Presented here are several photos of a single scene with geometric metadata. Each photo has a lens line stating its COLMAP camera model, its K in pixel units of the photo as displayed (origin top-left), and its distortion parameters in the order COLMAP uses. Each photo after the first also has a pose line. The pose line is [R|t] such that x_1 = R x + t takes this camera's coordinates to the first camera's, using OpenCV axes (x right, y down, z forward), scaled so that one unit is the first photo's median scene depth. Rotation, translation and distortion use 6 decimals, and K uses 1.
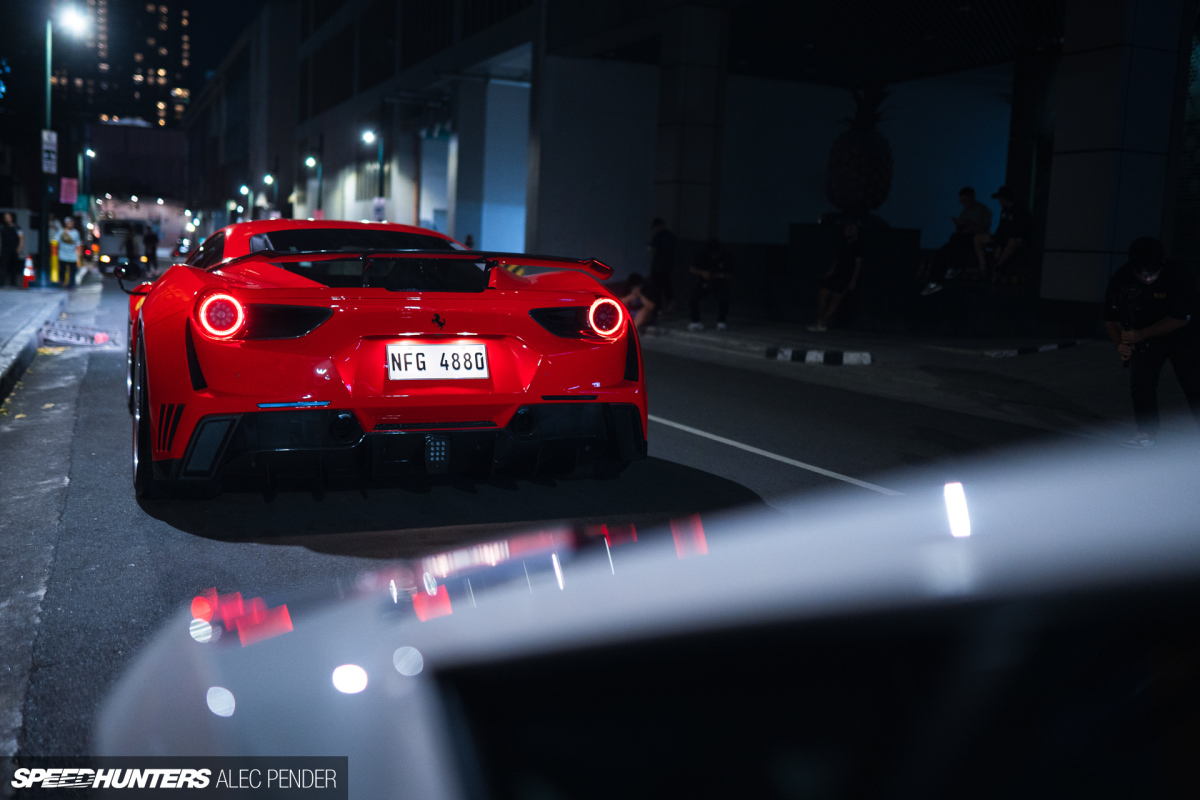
lens RADIAL K [[1213.5, 0, 600.0], [0, 1213.5, 400.0], [0, 0, 1]] dist [-0.007702, 0.008224]
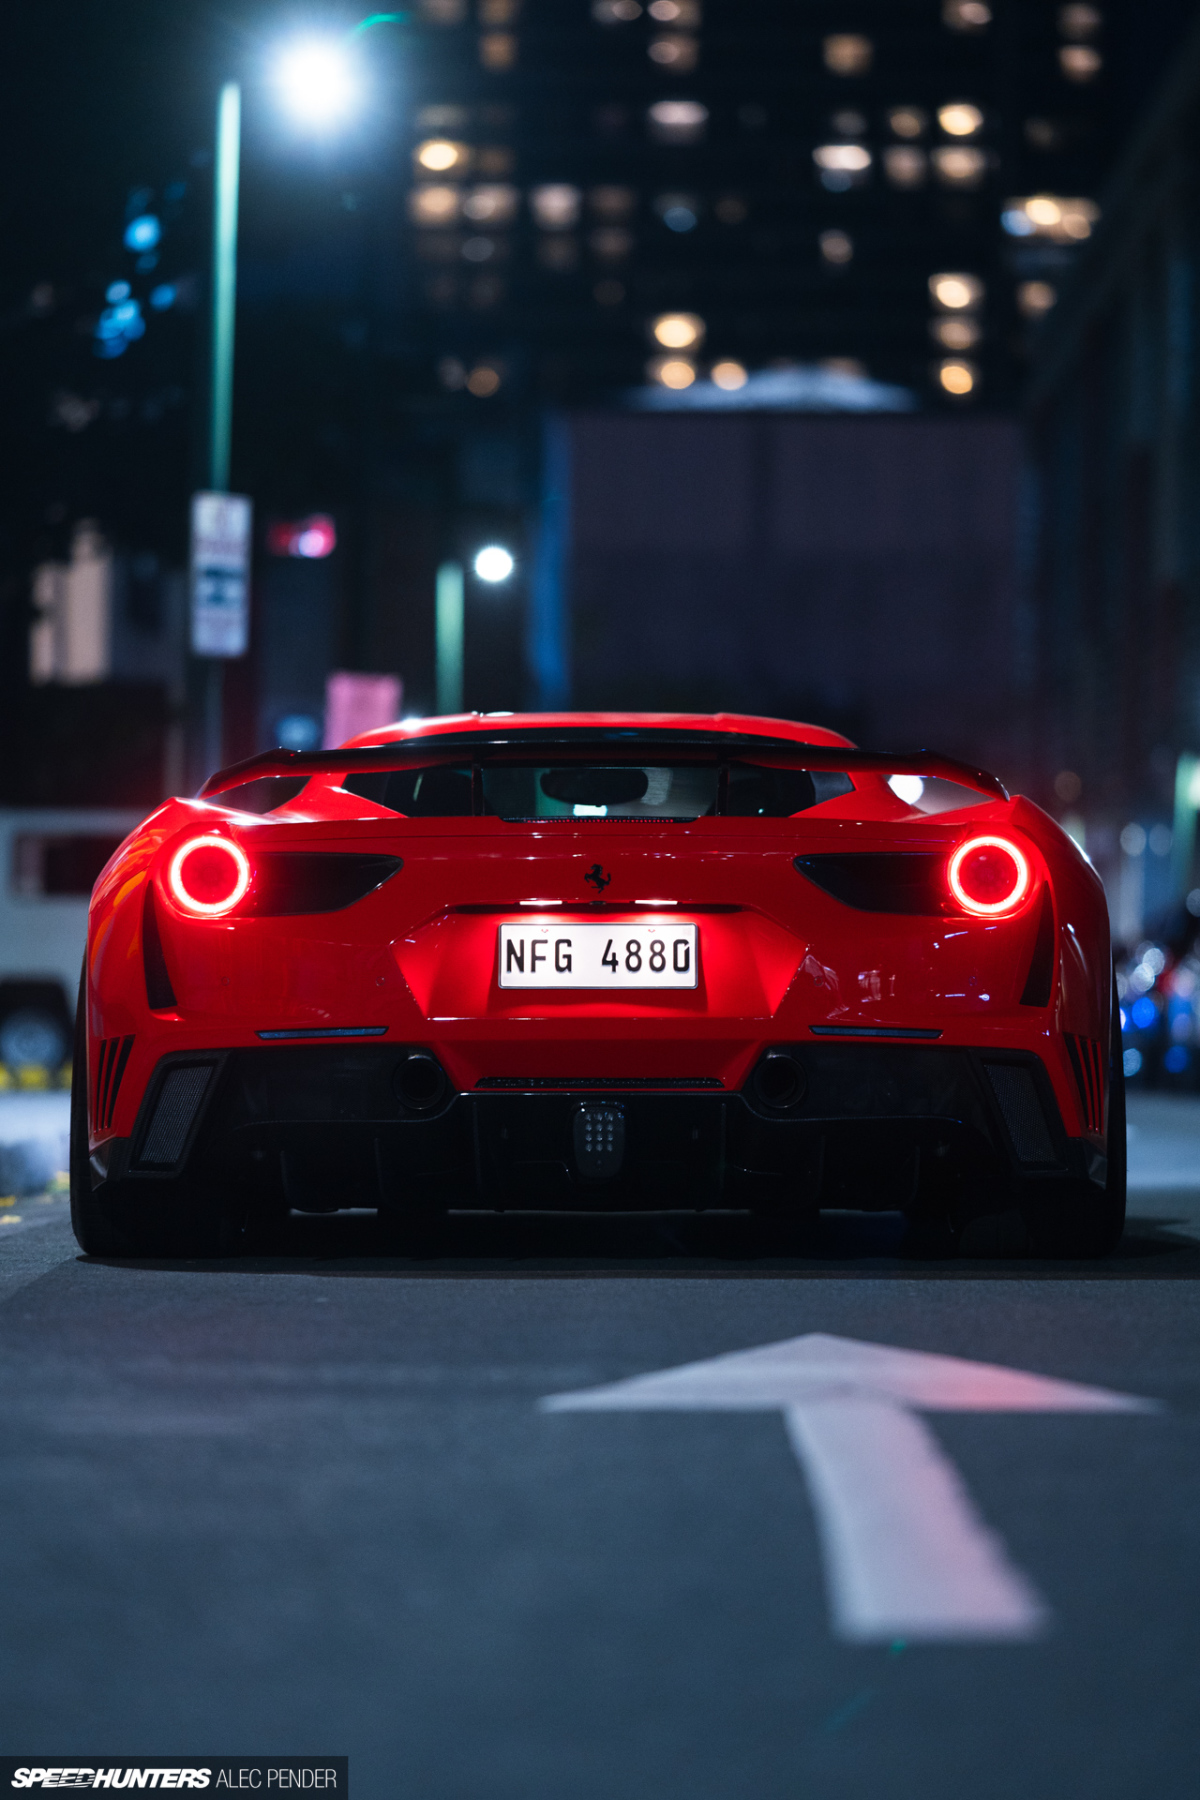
lens RADIAL K [[7040.4, 0, 600.0], [0, 7040.4, 900.0], [0, 0, 1]] dist [0.278182, 5.119821]
pose [[0.921545, -0.033759, -0.386802, 1.012913], [-0.020953, 0.990437, -0.136362, 0.348509], [0.387706, 0.133768, 0.912025, -1.708984]]
